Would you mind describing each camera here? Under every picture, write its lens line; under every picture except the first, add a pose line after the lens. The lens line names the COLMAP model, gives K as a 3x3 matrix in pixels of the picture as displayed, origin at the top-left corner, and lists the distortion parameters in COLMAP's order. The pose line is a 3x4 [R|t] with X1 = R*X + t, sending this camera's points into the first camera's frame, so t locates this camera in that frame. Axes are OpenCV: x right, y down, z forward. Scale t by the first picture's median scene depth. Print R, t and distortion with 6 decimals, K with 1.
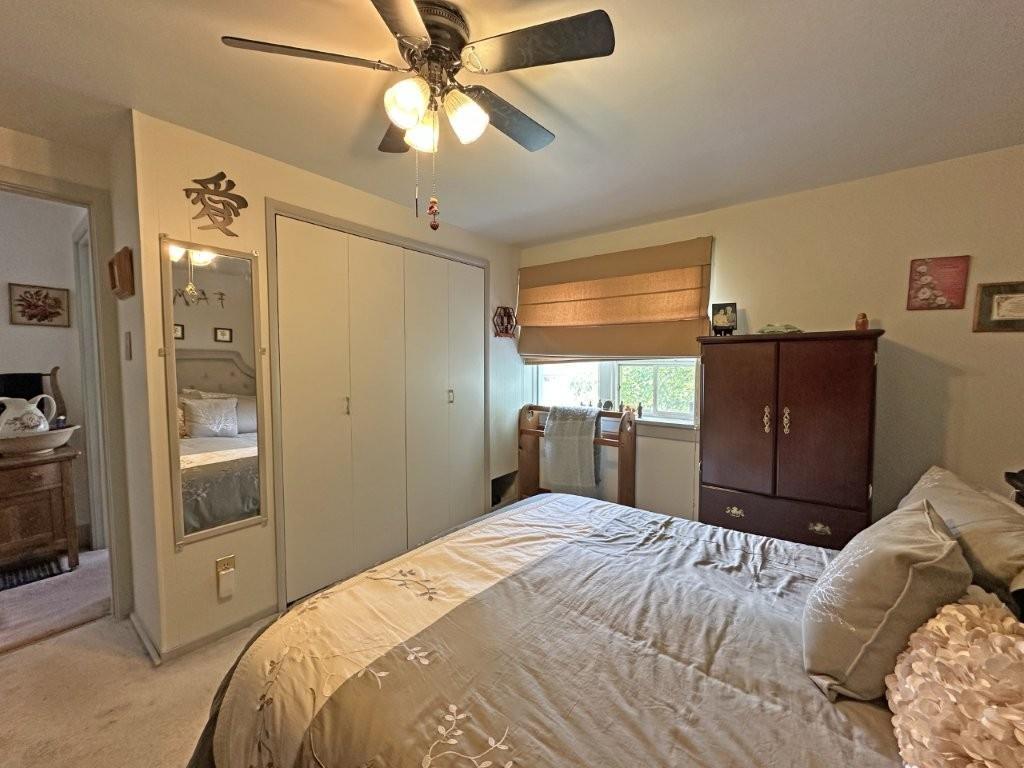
lens RADIAL K [[408.3, 0, 512.8], [0, 408.3, 382.6], [0, 0, 1]] dist [-0.002999, 0.000038]
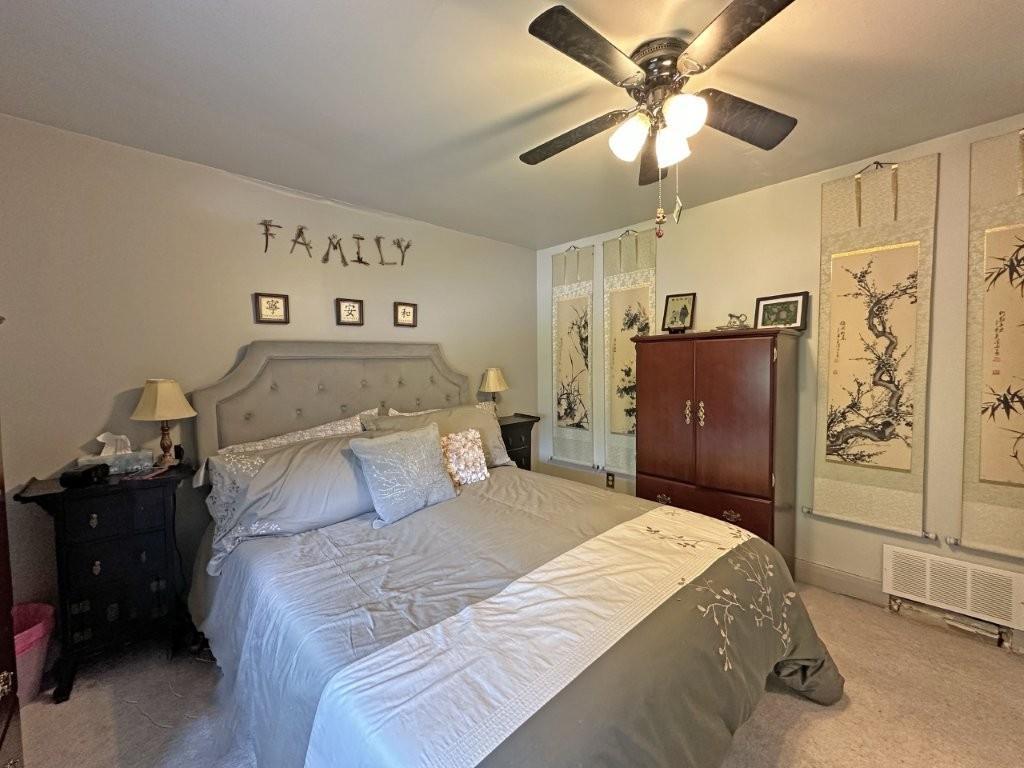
lens RADIAL K [[408.3, 0, 512.8], [0, 408.3, 382.6], [0, 0, 1]] dist [-0.002999, 0.000038]
pose [[-0.988288, 0.010411, 0.152245, 0.024635], [0.025535, 0.994886, 0.097726, -0.065331], [-0.150449, 0.100469, -0.983499, 1.425747]]
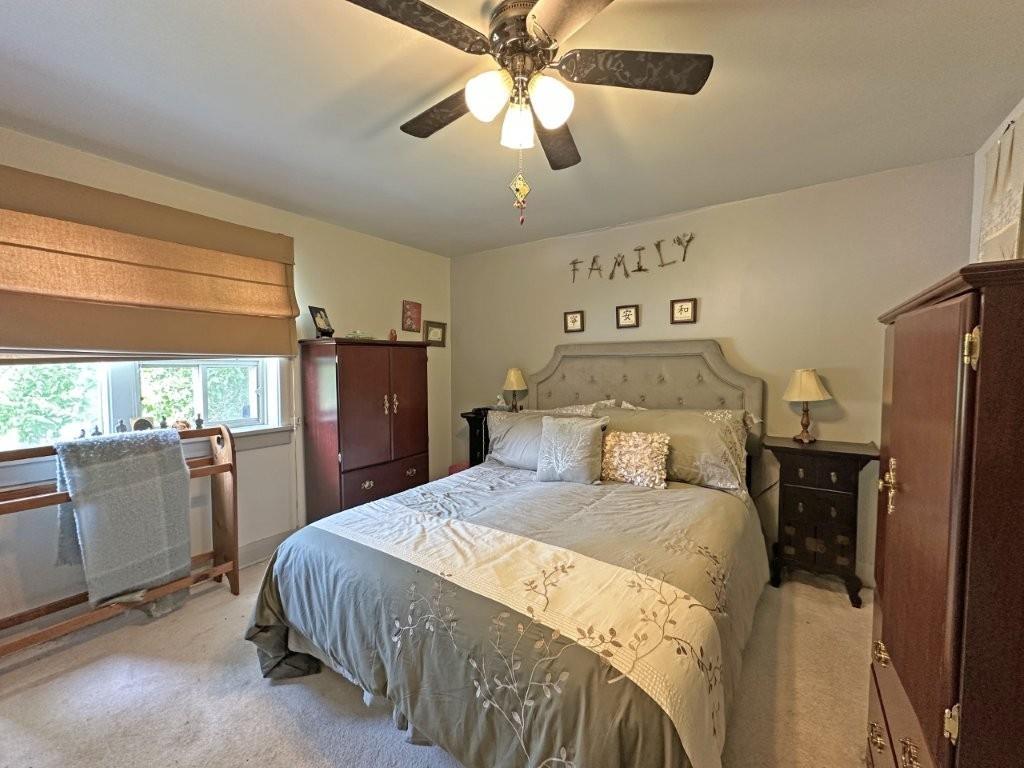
lens RADIAL K [[408.3, 0, 512.8], [0, 408.3, 382.6], [0, 0, 1]] dist [-0.002999, 0.000038]
pose [[-0.057955, -0.047906, 0.997169, -0.778129], [0.052894, 0.997298, 0.050986, -0.029650], [-0.996917, 0.055699, -0.055264, 0.715344]]
